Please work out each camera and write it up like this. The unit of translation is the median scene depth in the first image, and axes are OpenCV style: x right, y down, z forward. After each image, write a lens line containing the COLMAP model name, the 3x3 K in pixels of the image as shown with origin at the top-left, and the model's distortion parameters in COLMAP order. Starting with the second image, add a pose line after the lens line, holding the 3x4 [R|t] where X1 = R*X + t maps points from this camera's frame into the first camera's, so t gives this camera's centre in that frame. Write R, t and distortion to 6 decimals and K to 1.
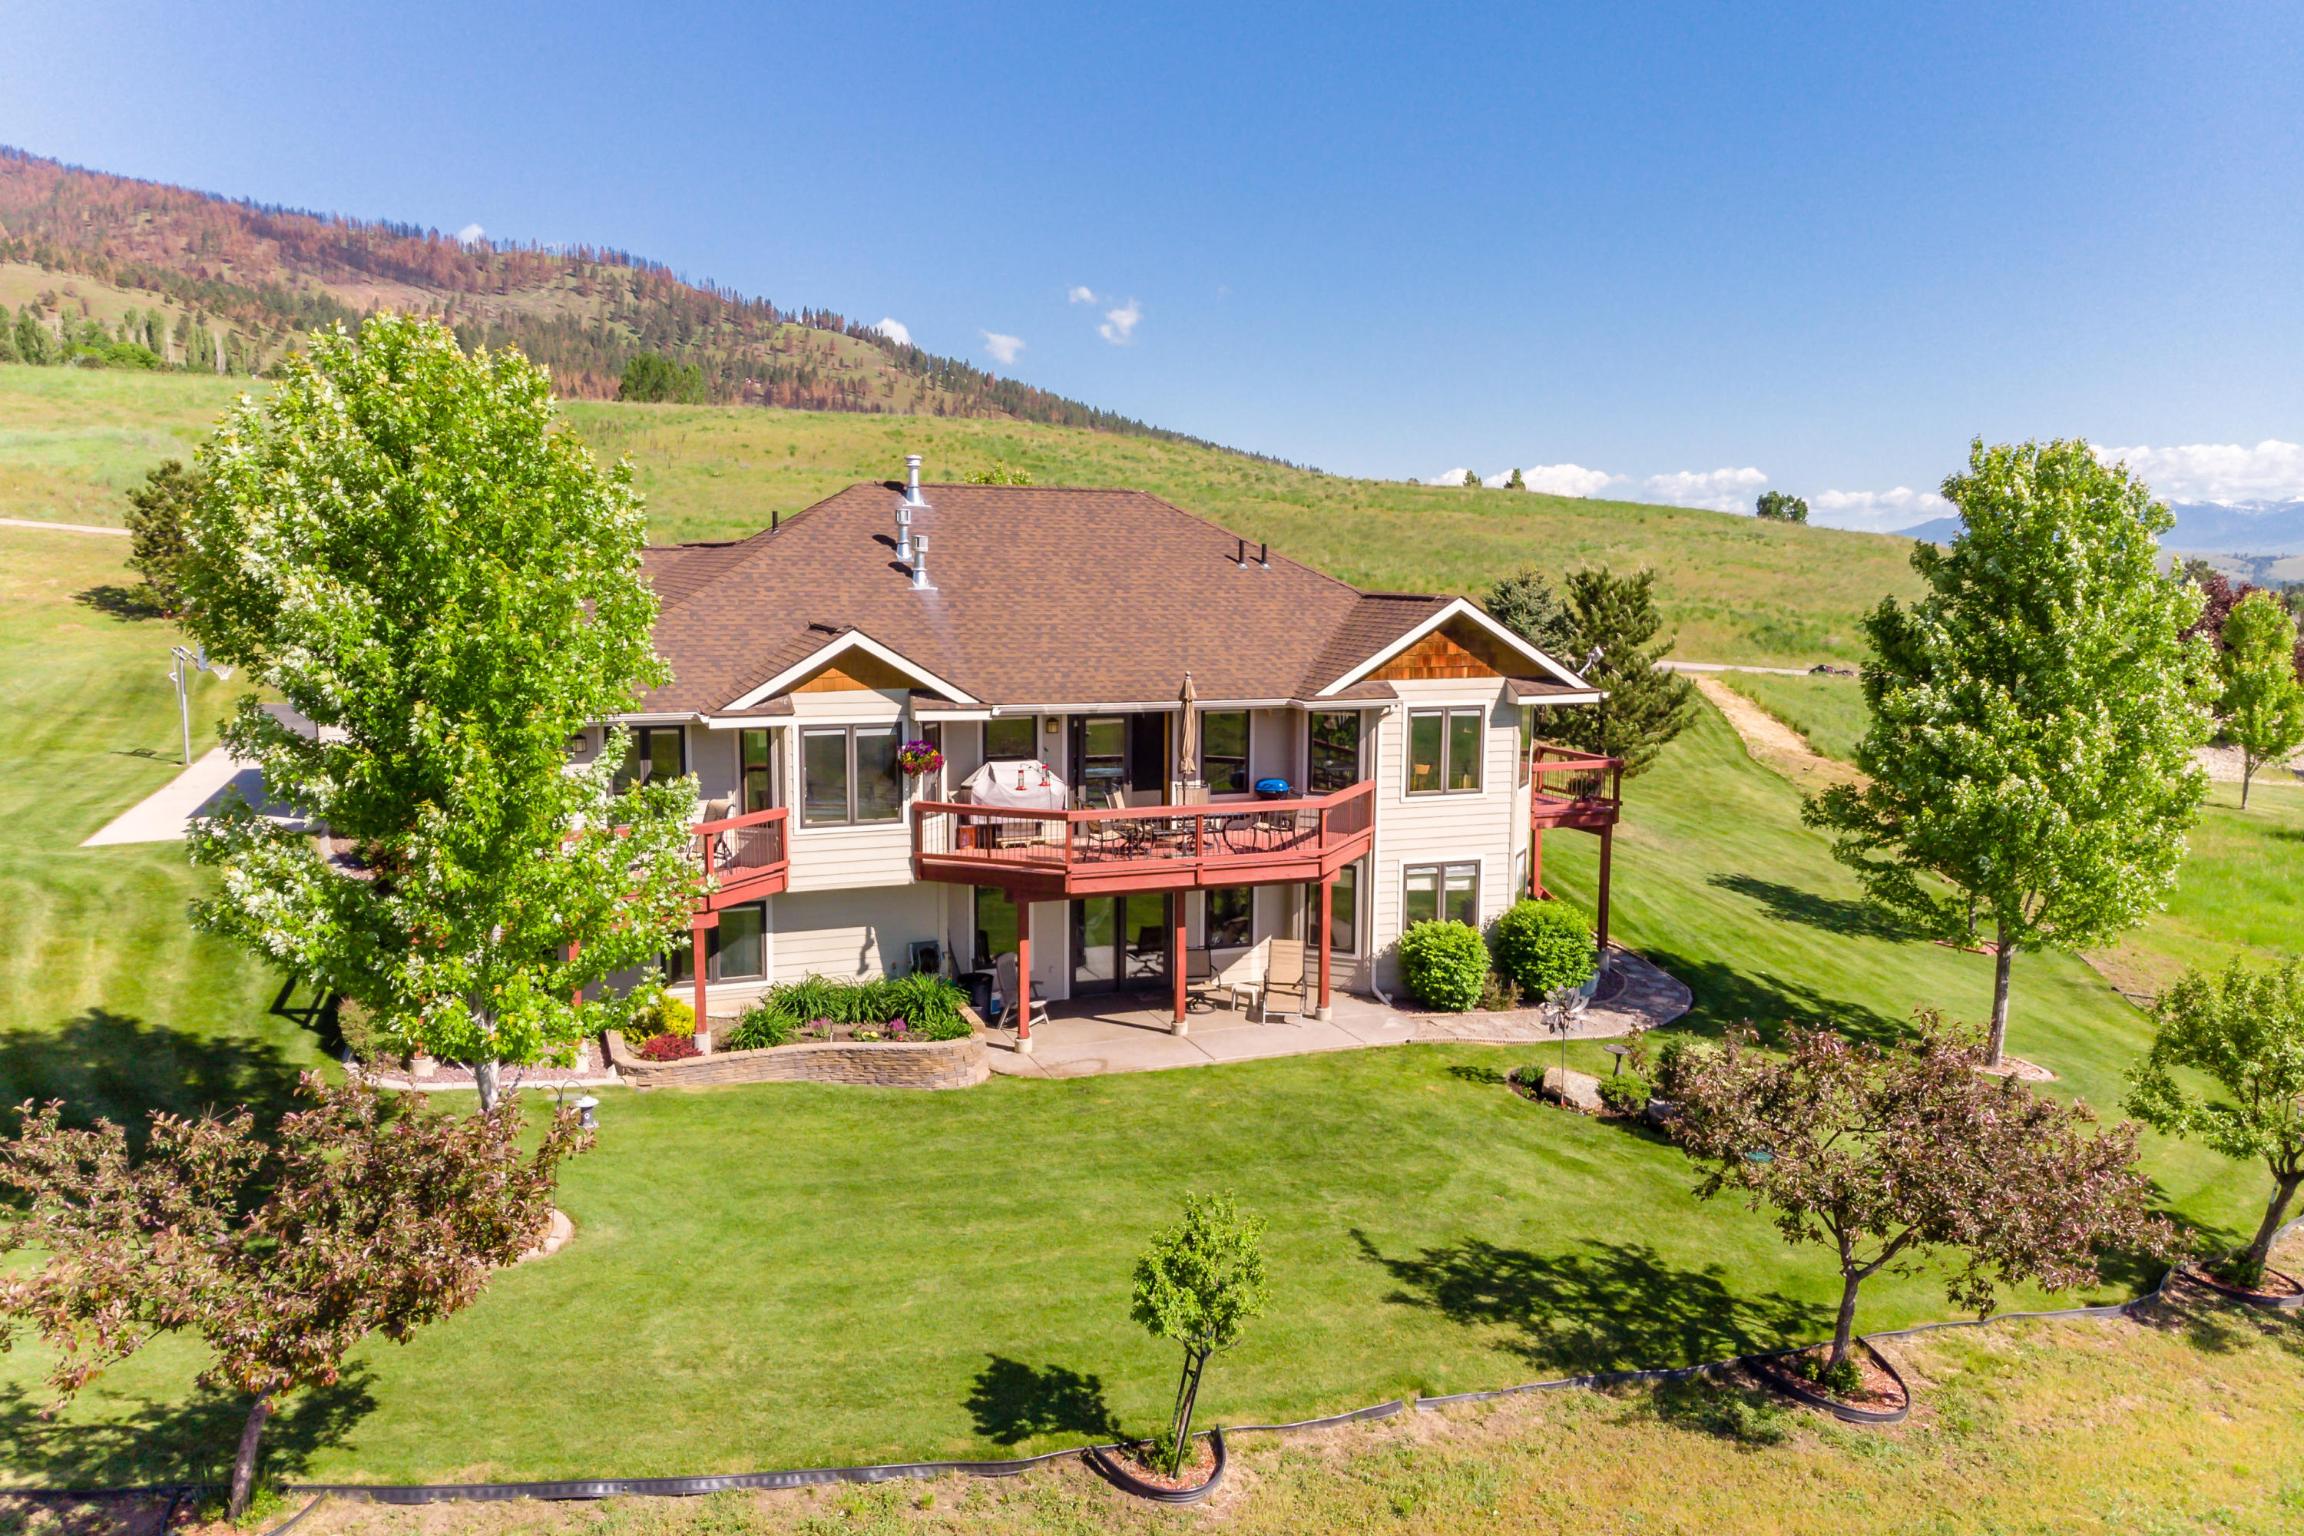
lens RADIAL K [[1715.5, 0, 1176.2], [0, 1715.5, 751.2], [0, 0, 1]] dist [0.002520, 0.038042]
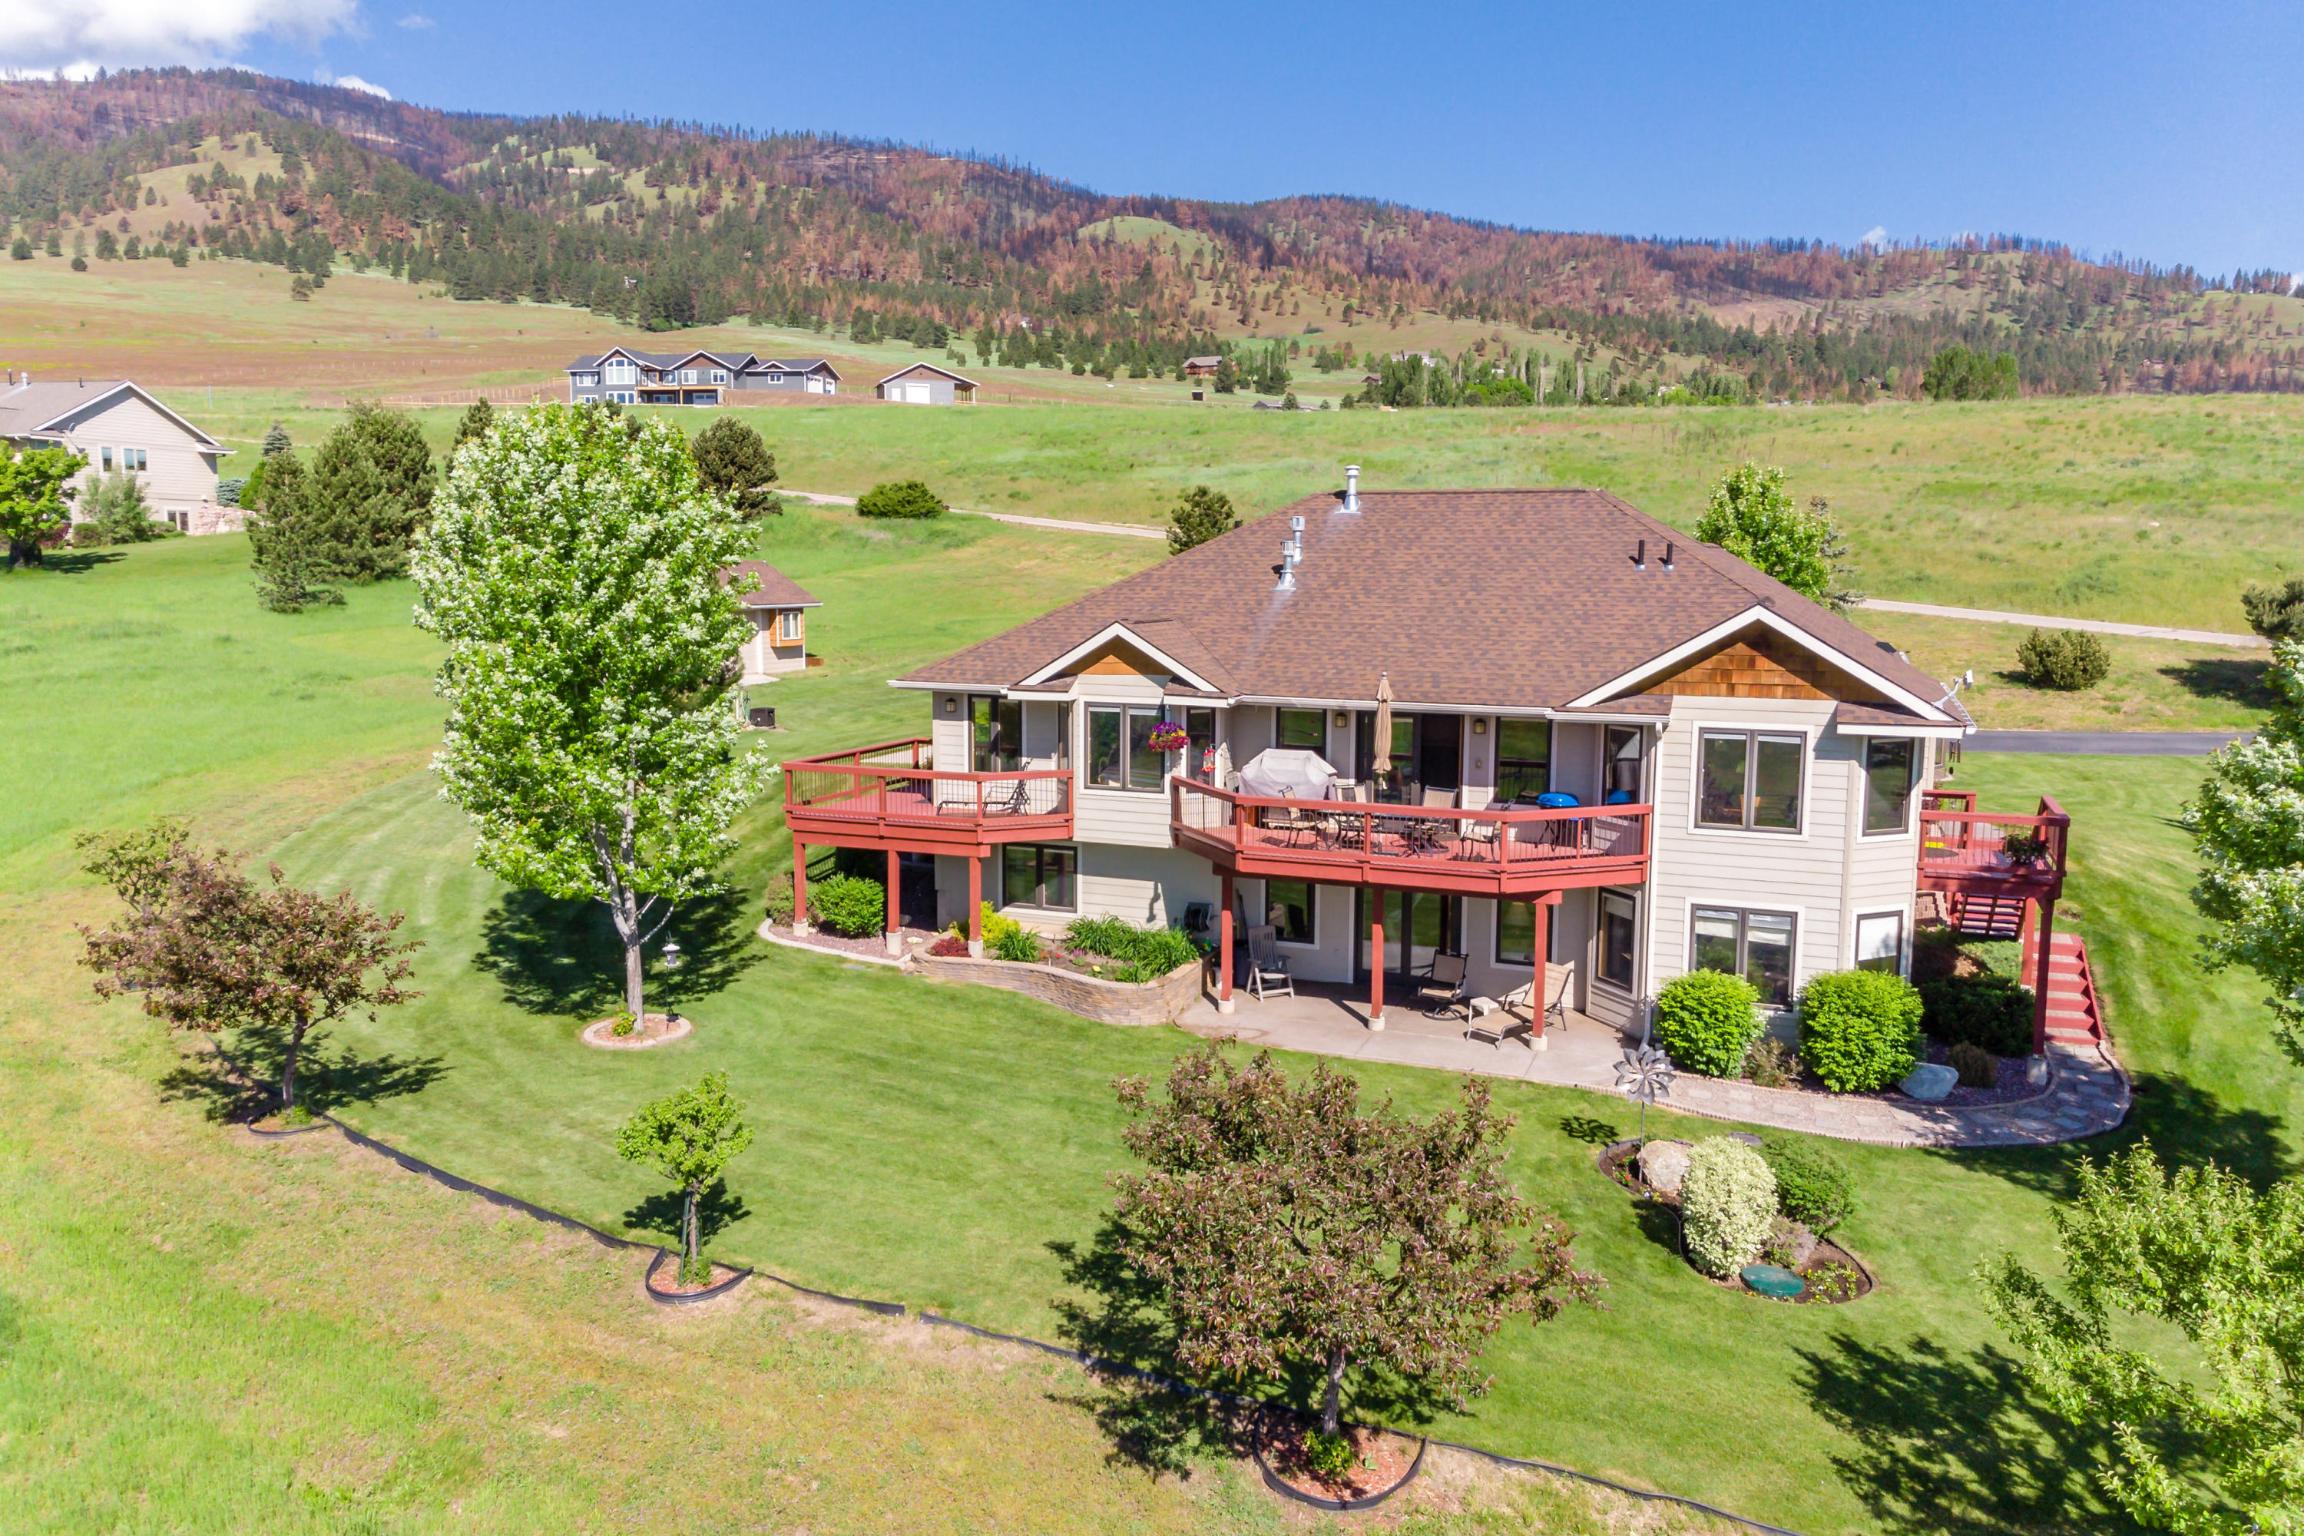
lens RADIAL K [[1702.1, 0, 1160.7], [0, 1702.1, 763.9], [0, 0, 1]] dist [0.020194, 0.040479]
pose [[0.722075, 0.084132, -0.686680, 0.557164], [-0.080549, 0.996051, 0.037335, -0.017595], [0.687110, 0.028353, 0.726000, 0.164595]]
